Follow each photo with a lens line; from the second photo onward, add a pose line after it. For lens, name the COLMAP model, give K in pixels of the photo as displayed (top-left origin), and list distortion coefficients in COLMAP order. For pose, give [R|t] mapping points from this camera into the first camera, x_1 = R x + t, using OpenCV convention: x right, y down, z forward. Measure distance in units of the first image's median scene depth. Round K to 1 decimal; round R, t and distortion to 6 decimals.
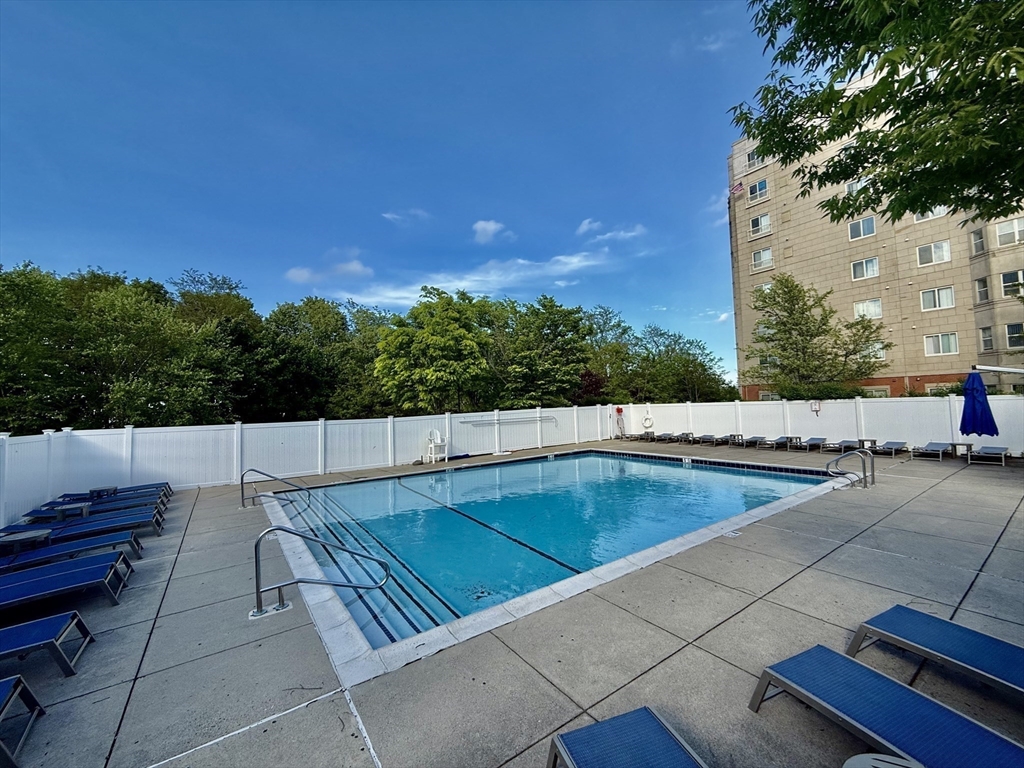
lens RADIAL K [[409.8, 0, 512.2], [0, 409.8, 381.7], [0, 0, 1]] dist [0.000737, -0.000220]
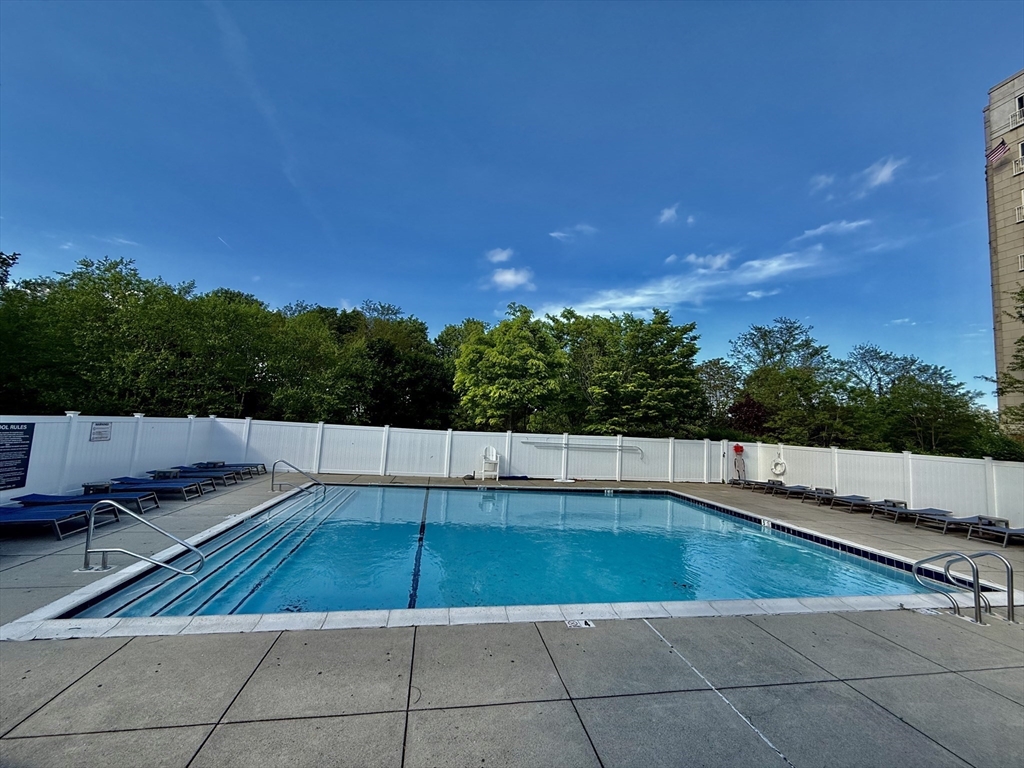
lens RADIAL K [[409.8, 0, 509.5], [0, 409.8, 381.0], [0, 0, 1]] dist [0.000737, -0.000220]
pose [[0.904693, 0.038085, -0.424359, 0.248547], [-0.059764, 0.997493, -0.037889, -0.007874], [0.421852, 0.059639, 0.904701, 0.091882]]
